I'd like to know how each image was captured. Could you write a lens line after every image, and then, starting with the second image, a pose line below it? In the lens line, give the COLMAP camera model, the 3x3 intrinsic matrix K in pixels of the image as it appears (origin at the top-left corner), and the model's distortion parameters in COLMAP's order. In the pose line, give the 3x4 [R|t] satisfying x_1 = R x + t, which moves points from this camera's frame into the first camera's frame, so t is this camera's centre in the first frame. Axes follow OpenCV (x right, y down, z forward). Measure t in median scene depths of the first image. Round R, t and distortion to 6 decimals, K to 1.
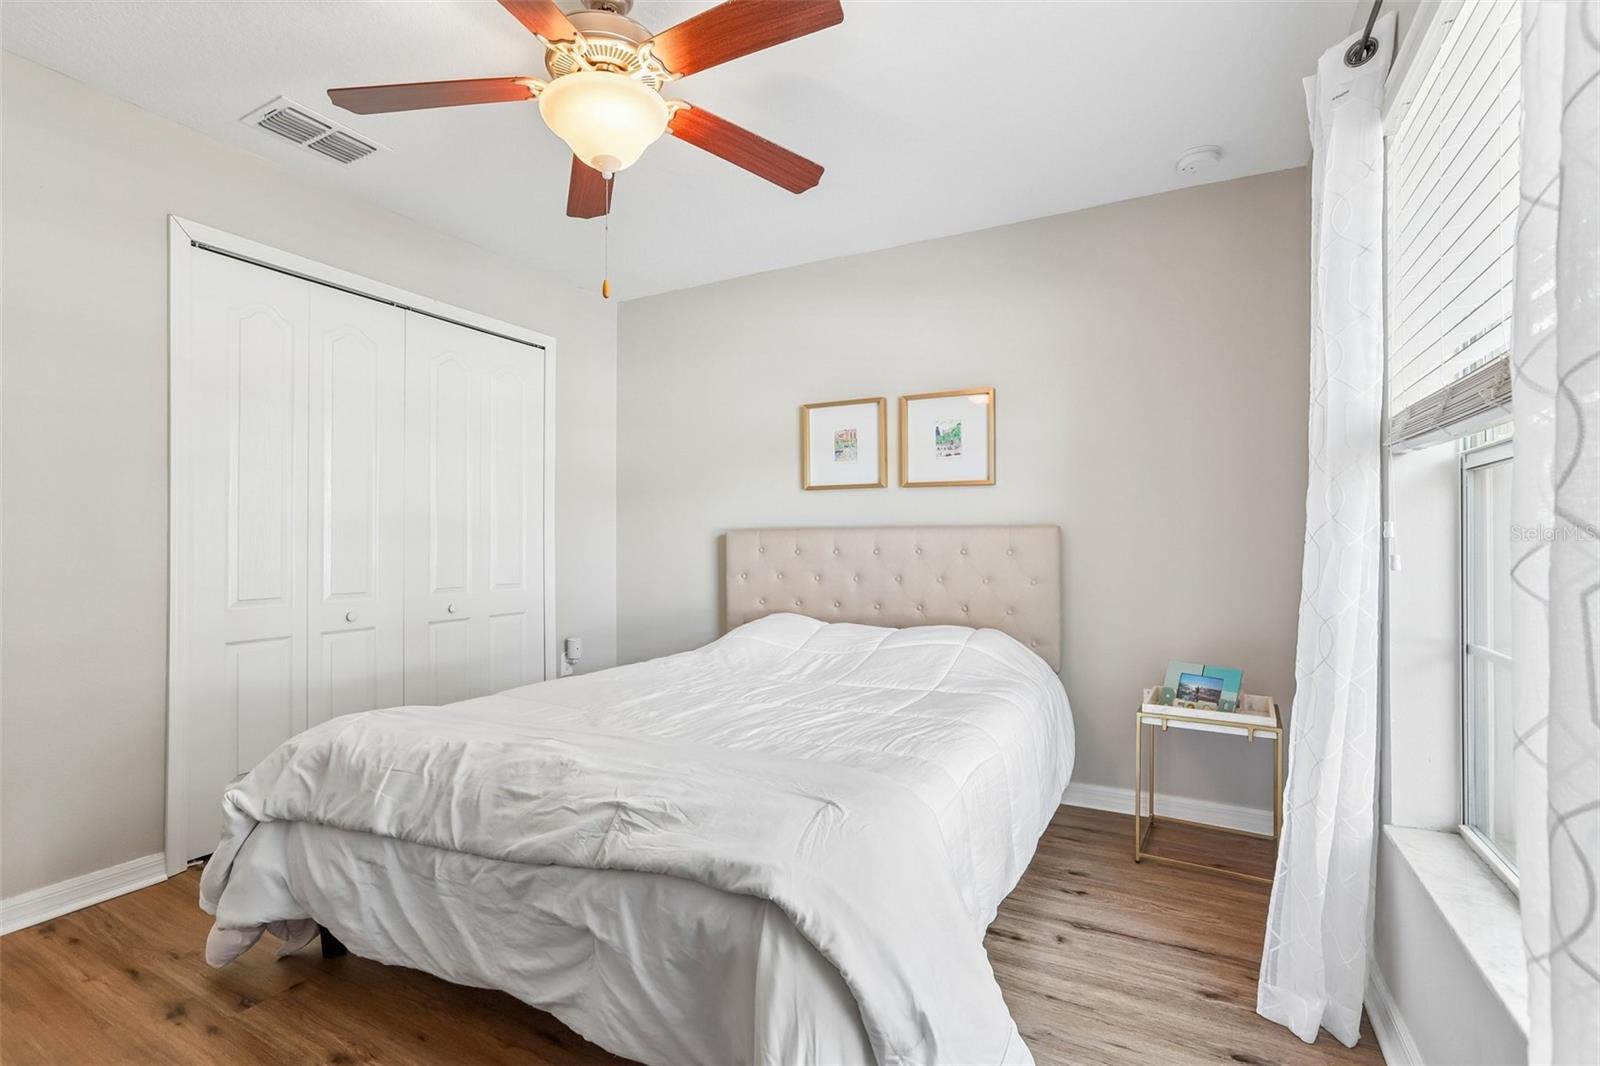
lens RADIAL K [[738.9, 0, 789.8], [0, 738.9, 535.8], [0, 0, 1]] dist [-0.041951, 0.026447]
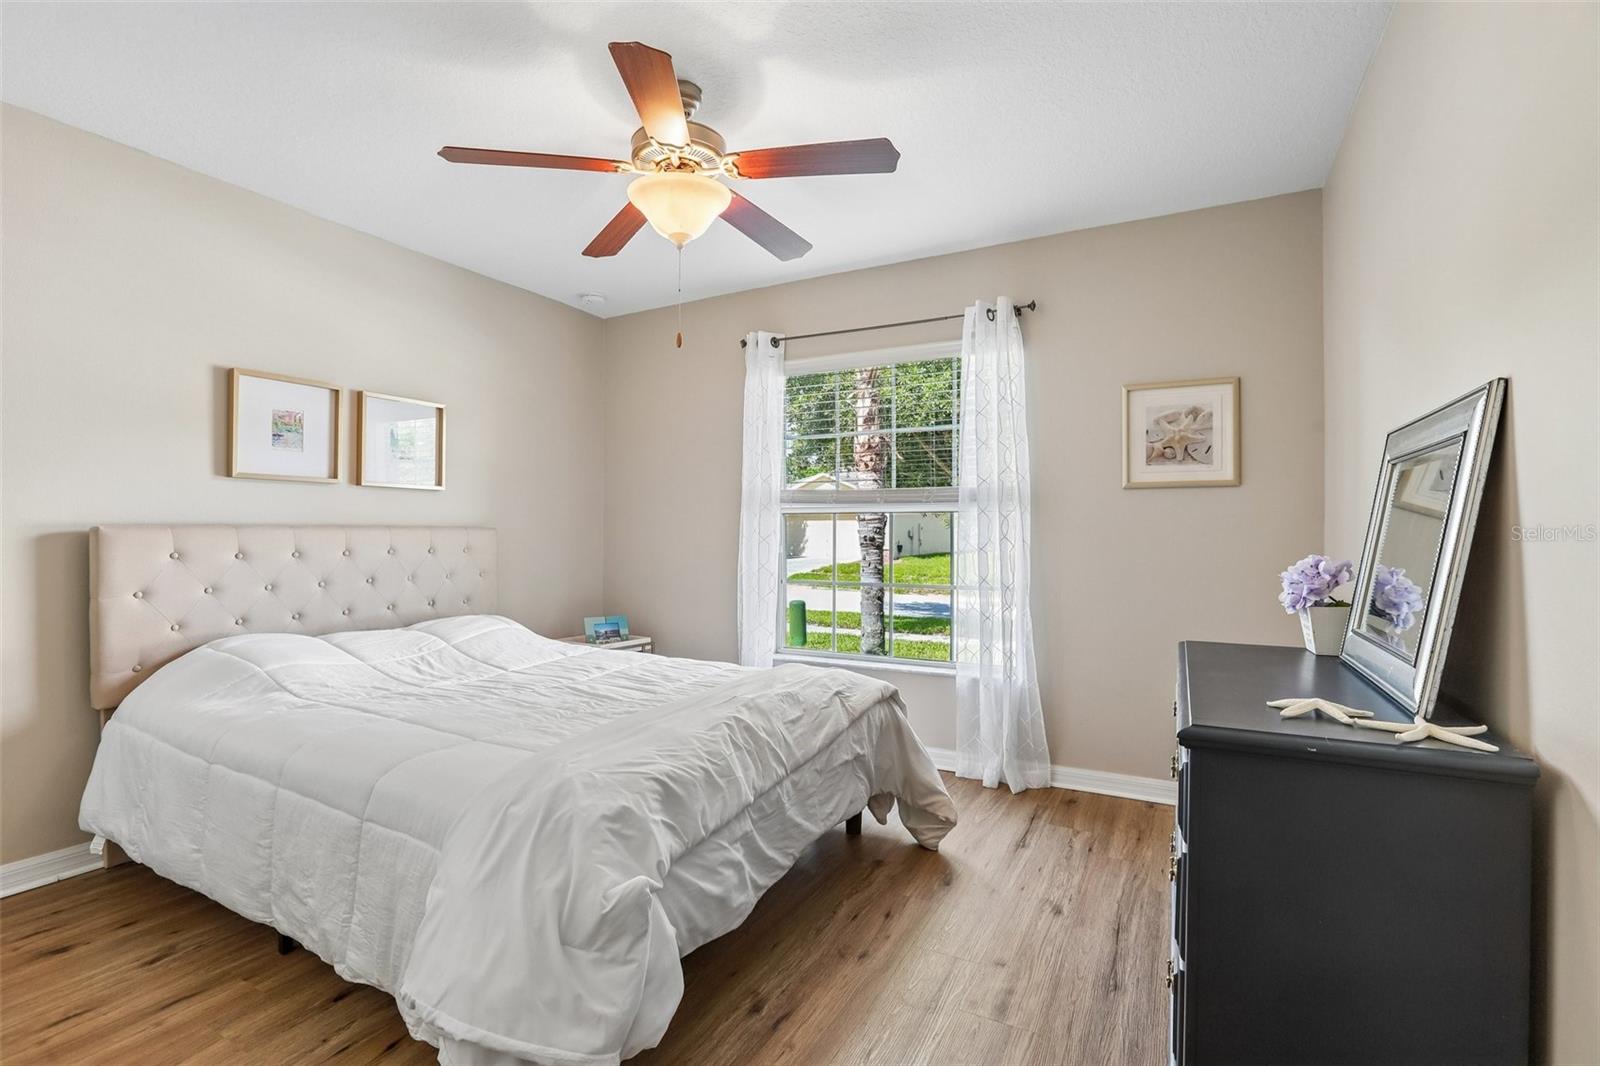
lens RADIAL K [[738.9, 0, 789.8], [0, 738.9, 535.8], [0, 0, 1]] dist [-0.041951, 0.026447]
pose [[0.001792, -0.001220, 0.999998, -0.788347], [-0.012297, 0.999924, 0.001242, -0.008353], [-0.999923, -0.012299, 0.001777, 0.429064]]
